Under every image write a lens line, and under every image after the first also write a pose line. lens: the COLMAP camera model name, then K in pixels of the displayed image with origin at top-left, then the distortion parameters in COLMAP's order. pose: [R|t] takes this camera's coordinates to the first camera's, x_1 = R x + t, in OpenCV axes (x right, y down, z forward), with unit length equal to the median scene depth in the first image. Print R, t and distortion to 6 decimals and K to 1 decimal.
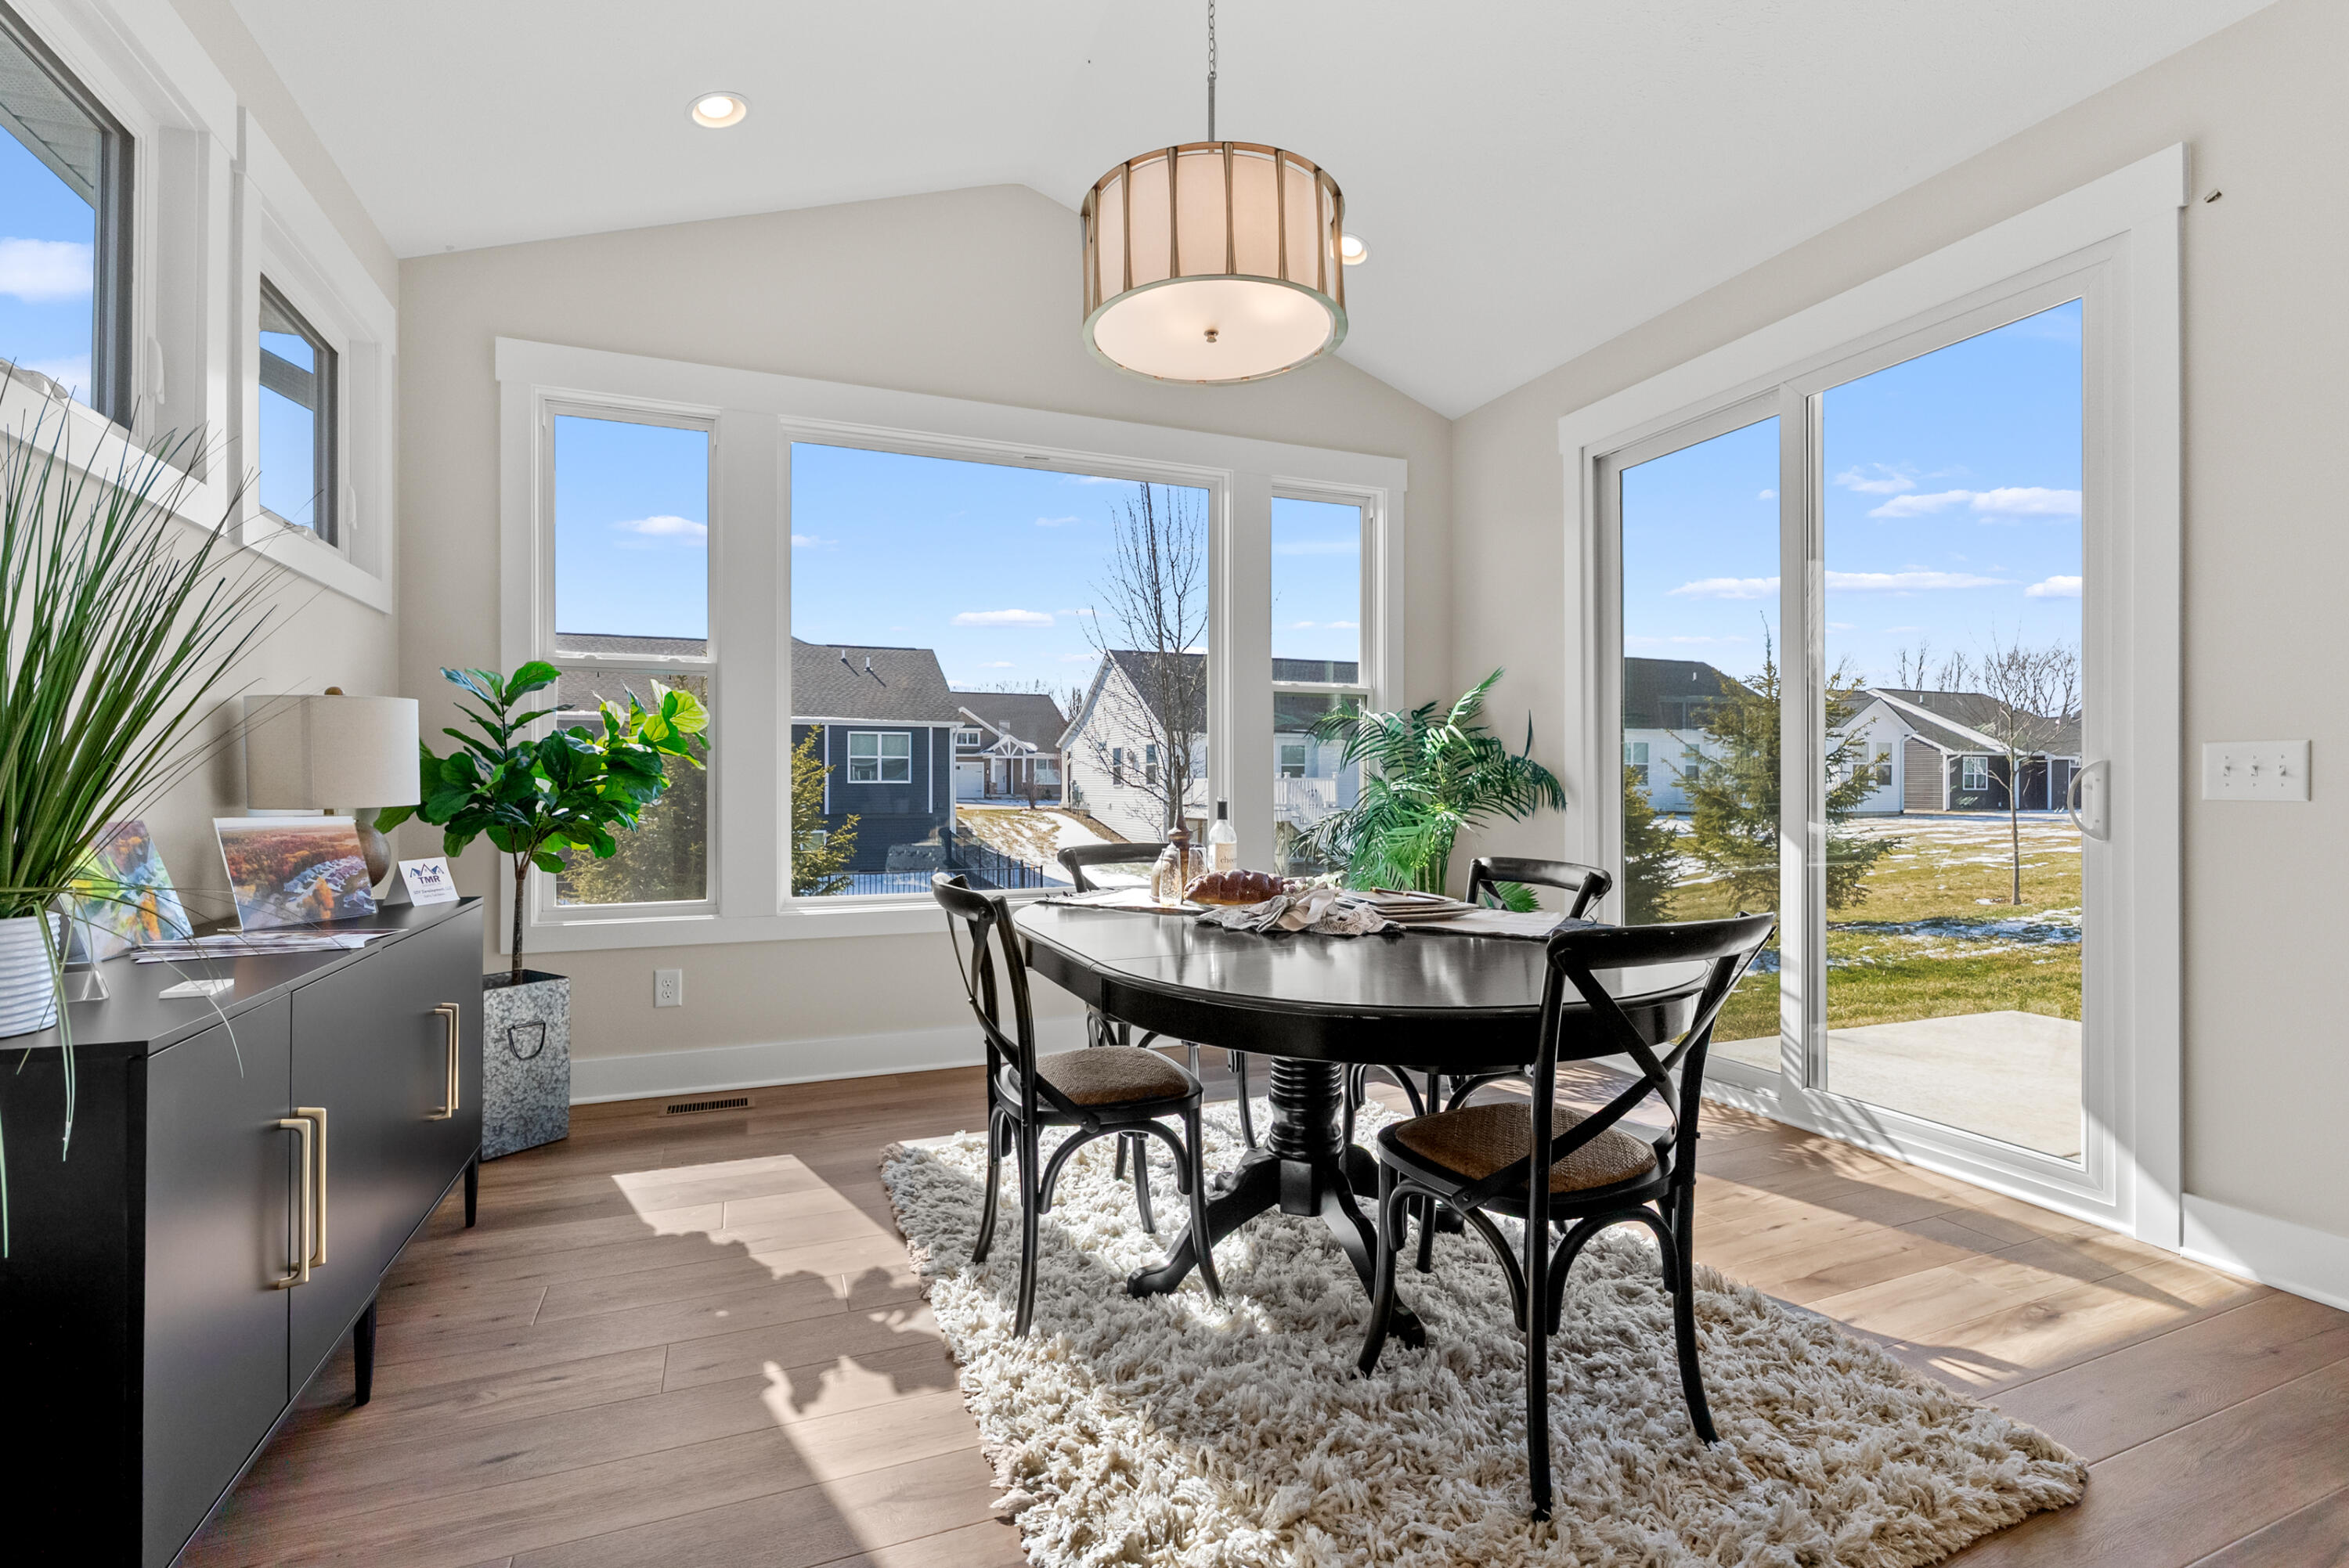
lens RADIAL K [[1090.7, 0, 1191.4], [0, 1090.7, 784.7], [0, 0, 1]] dist [-0.004358, -0.001509]
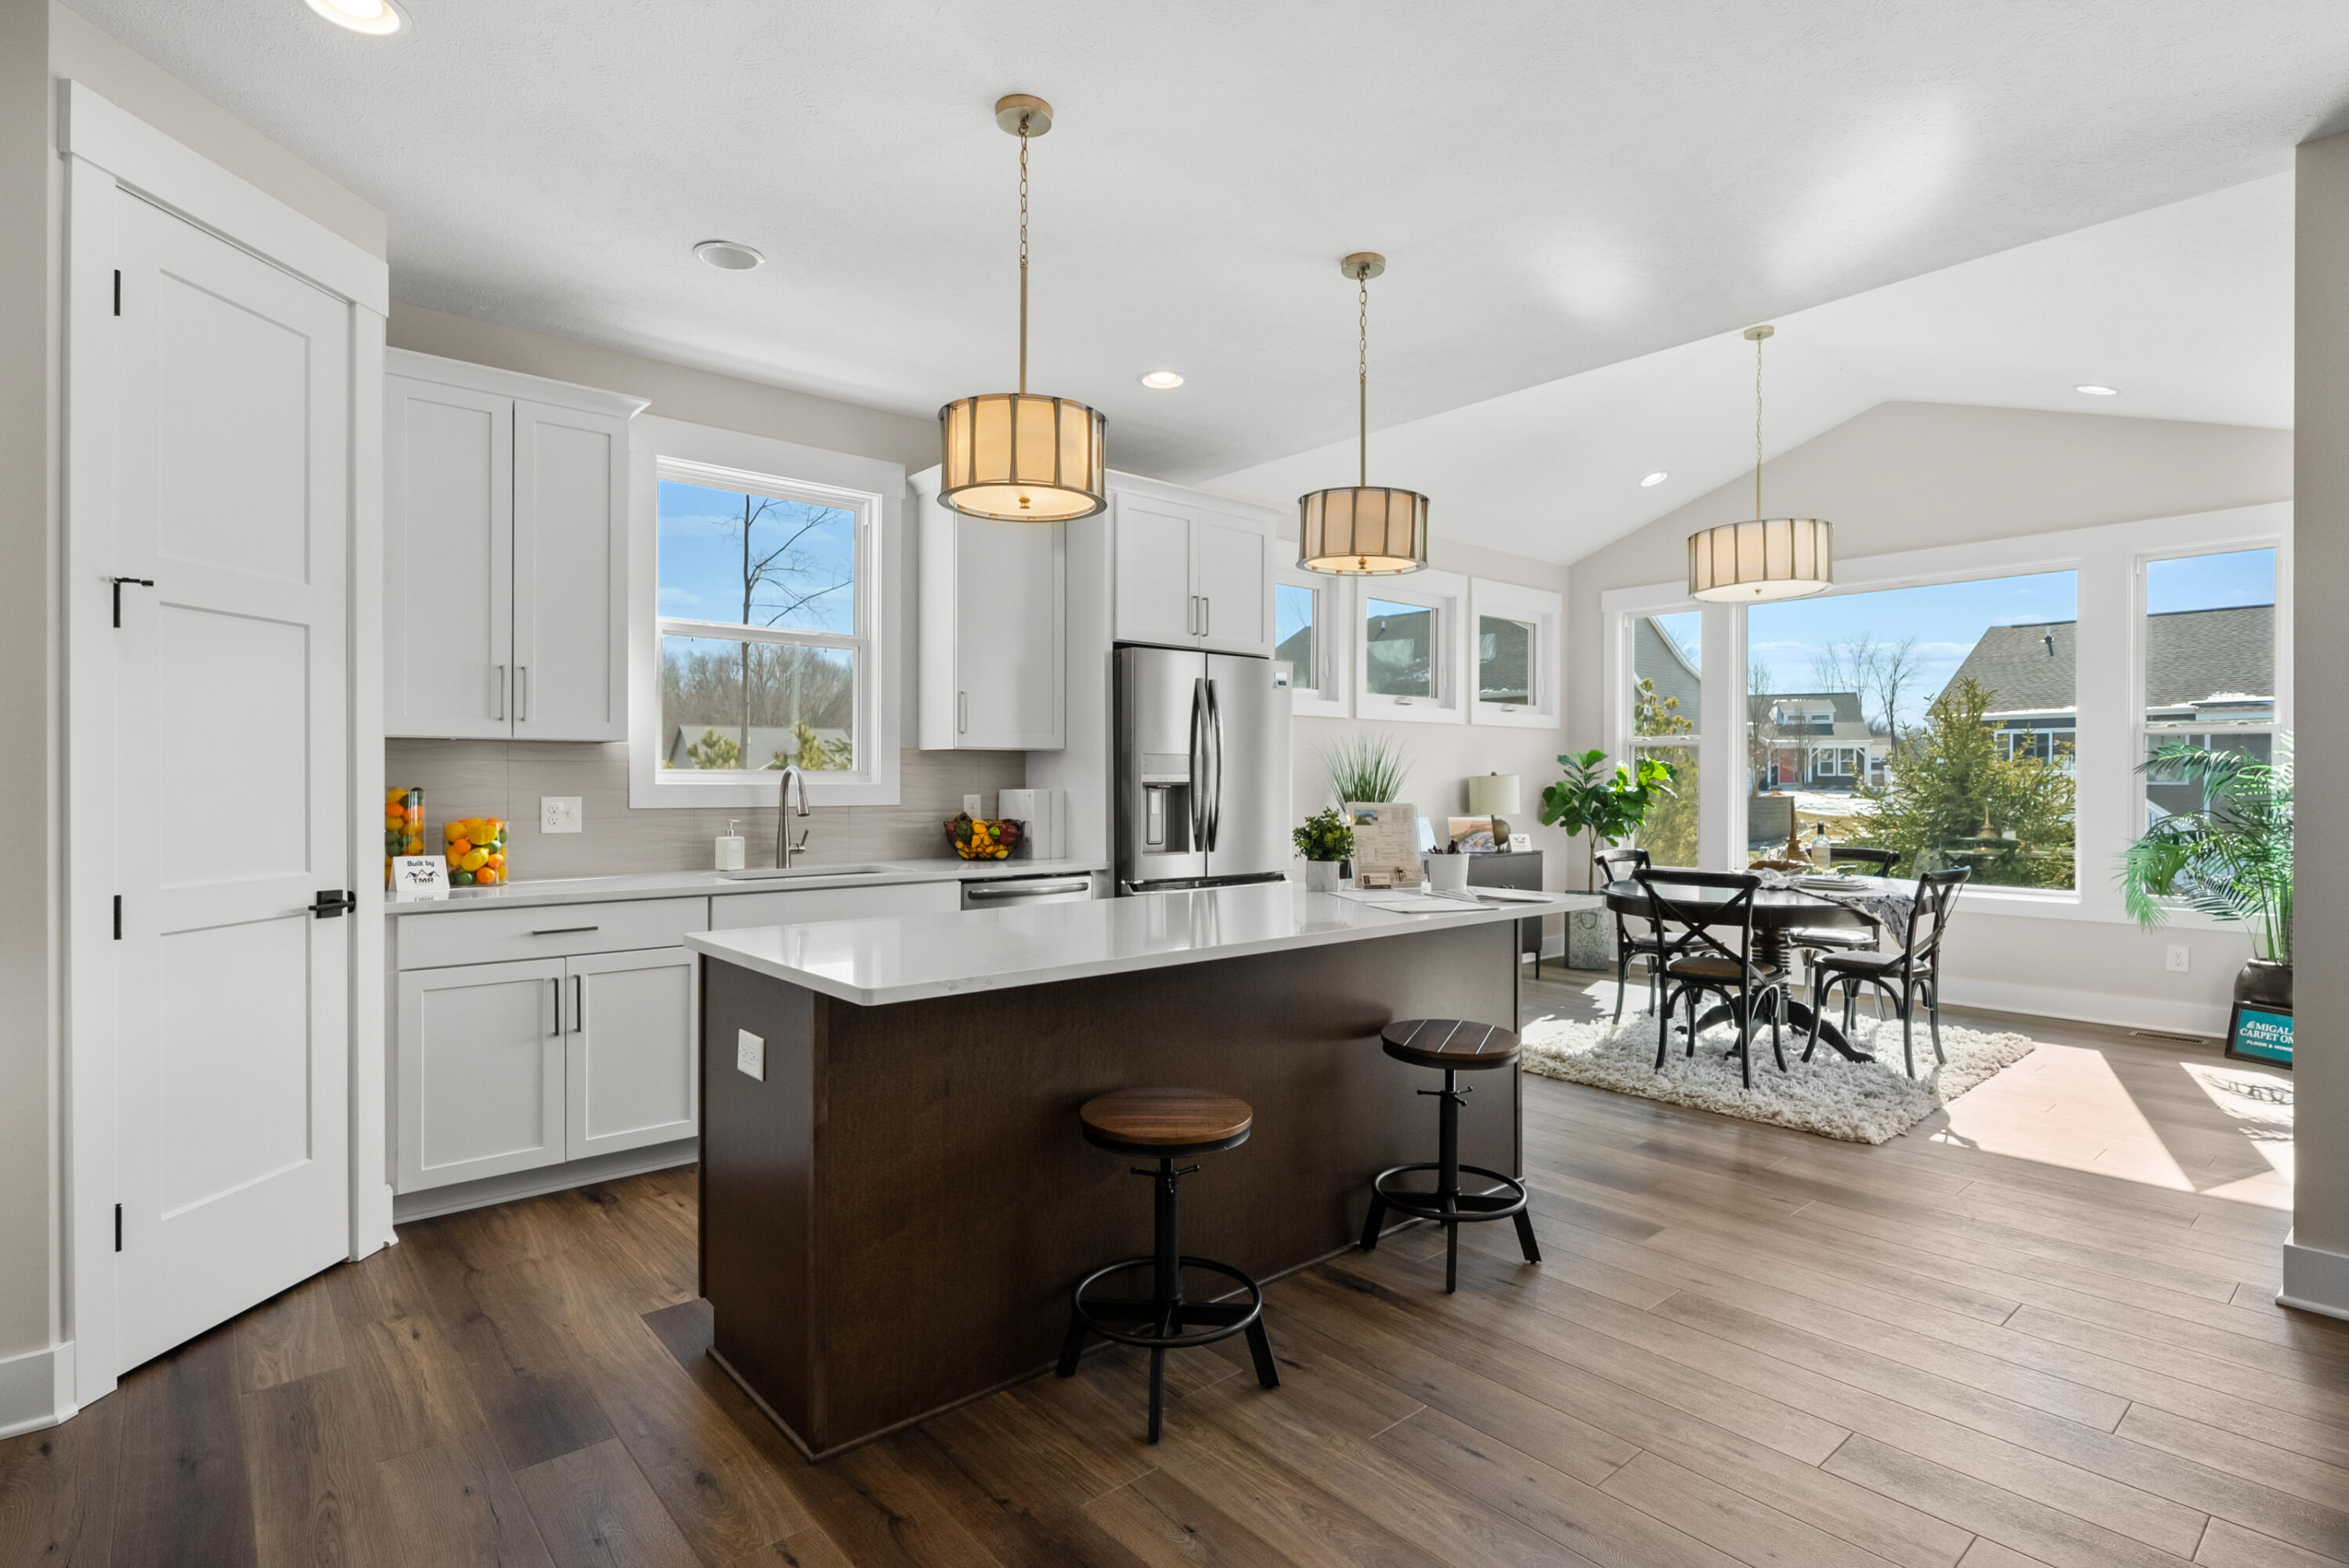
lens RADIAL K [[1153.6, 0, 1180.6], [0, 1153.6, 781.7], [0, 0, 1]] dist [0.000800, 0.000819]
pose [[0.324090, 0.000046, -0.946026, 1.347981], [-0.004335, 0.999990, -0.001436, -0.041914], [0.946016, 0.004567, 0.324086, -0.551936]]
